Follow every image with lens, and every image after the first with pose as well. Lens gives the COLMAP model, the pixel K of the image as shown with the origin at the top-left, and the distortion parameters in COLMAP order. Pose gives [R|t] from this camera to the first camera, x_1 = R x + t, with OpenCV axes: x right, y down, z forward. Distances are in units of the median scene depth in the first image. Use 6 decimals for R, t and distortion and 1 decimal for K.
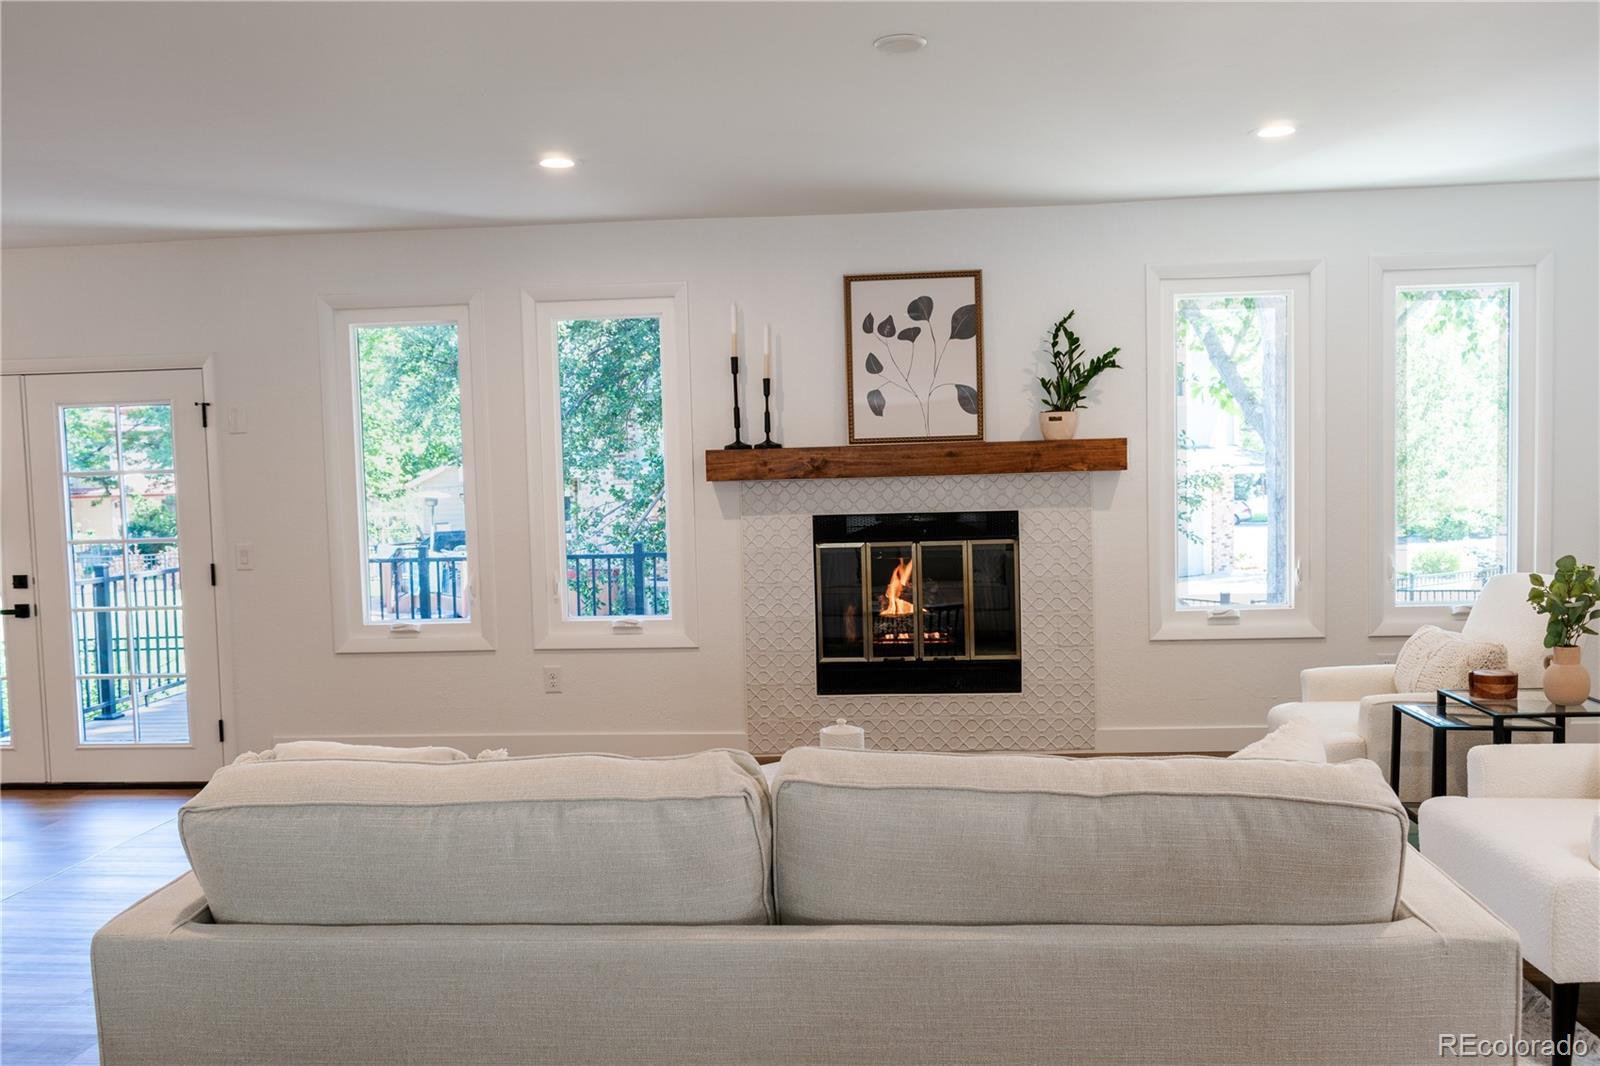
lens RADIAL K [[1359.9, 0, 799.8], [0, 1359.9, 553.4], [0, 0, 1]] dist [-0.008066, 0.009299]
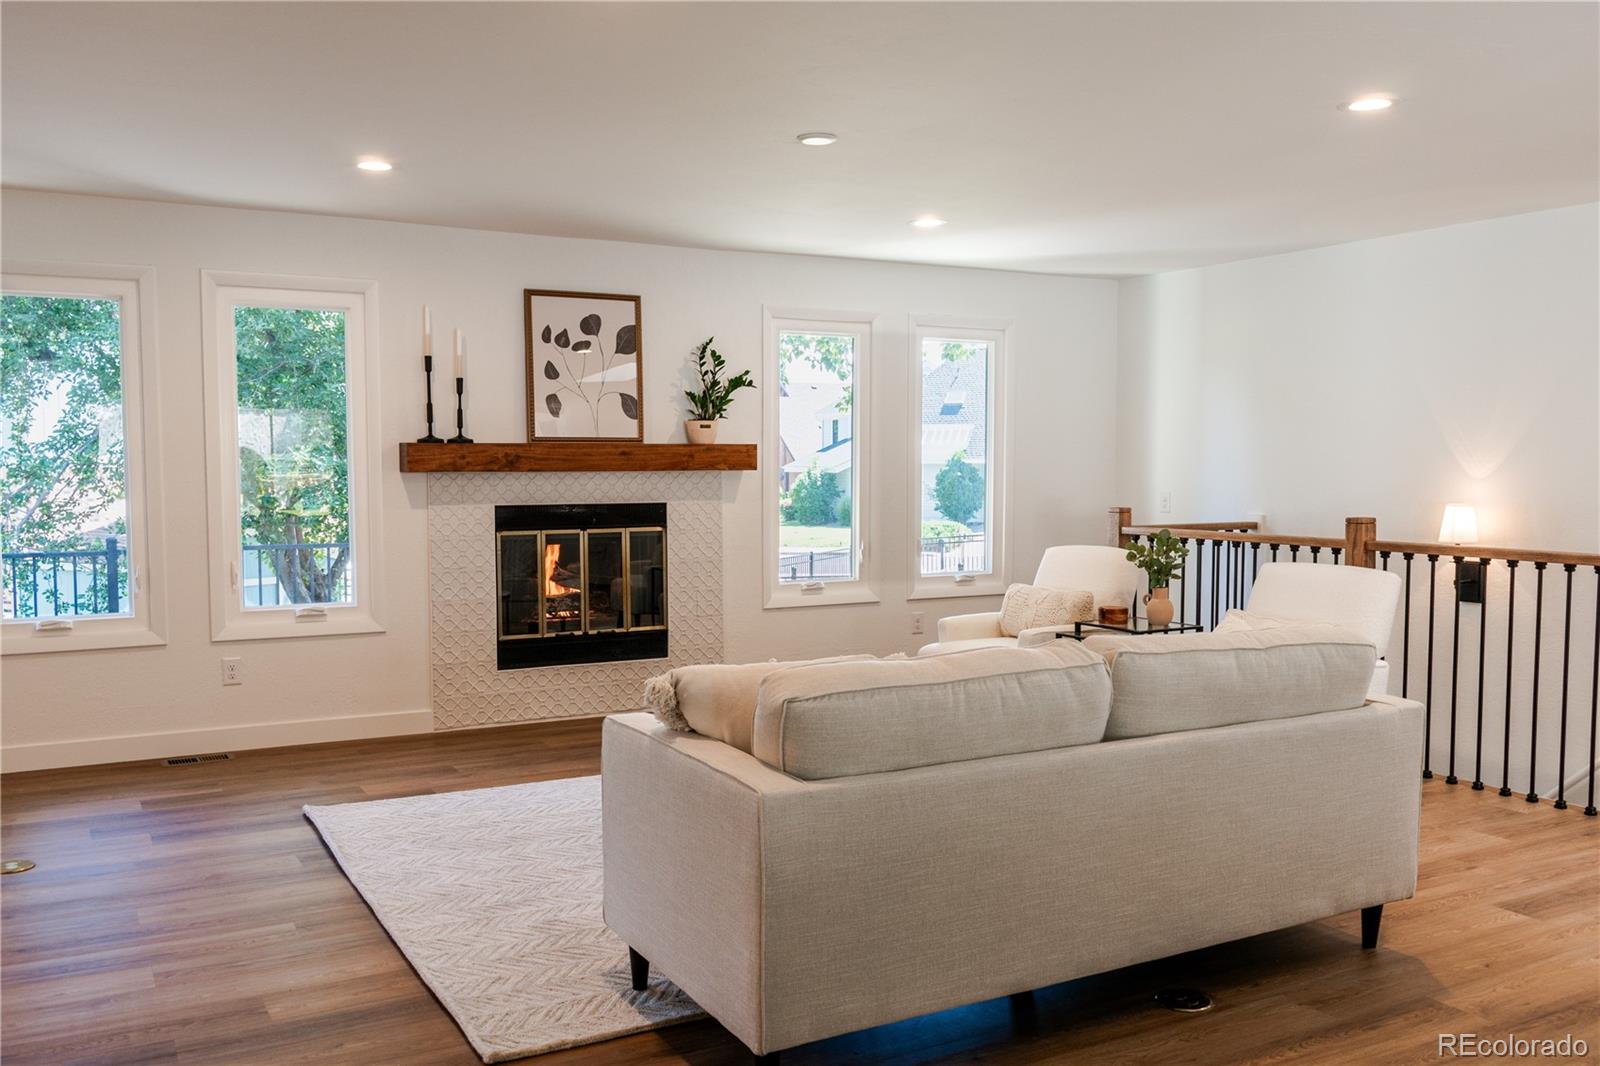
lens RADIAL K [[1359.9, 0, 799.8], [0, 1359.9, 553.4], [0, 0, 1]] dist [-0.008066, 0.009299]
pose [[0.831922, -0.012129, 0.554760, -0.398925], [0.014634, 0.999893, -0.000084, 0.014324], [-0.554700, 0.008188, 0.832010, -0.044644]]
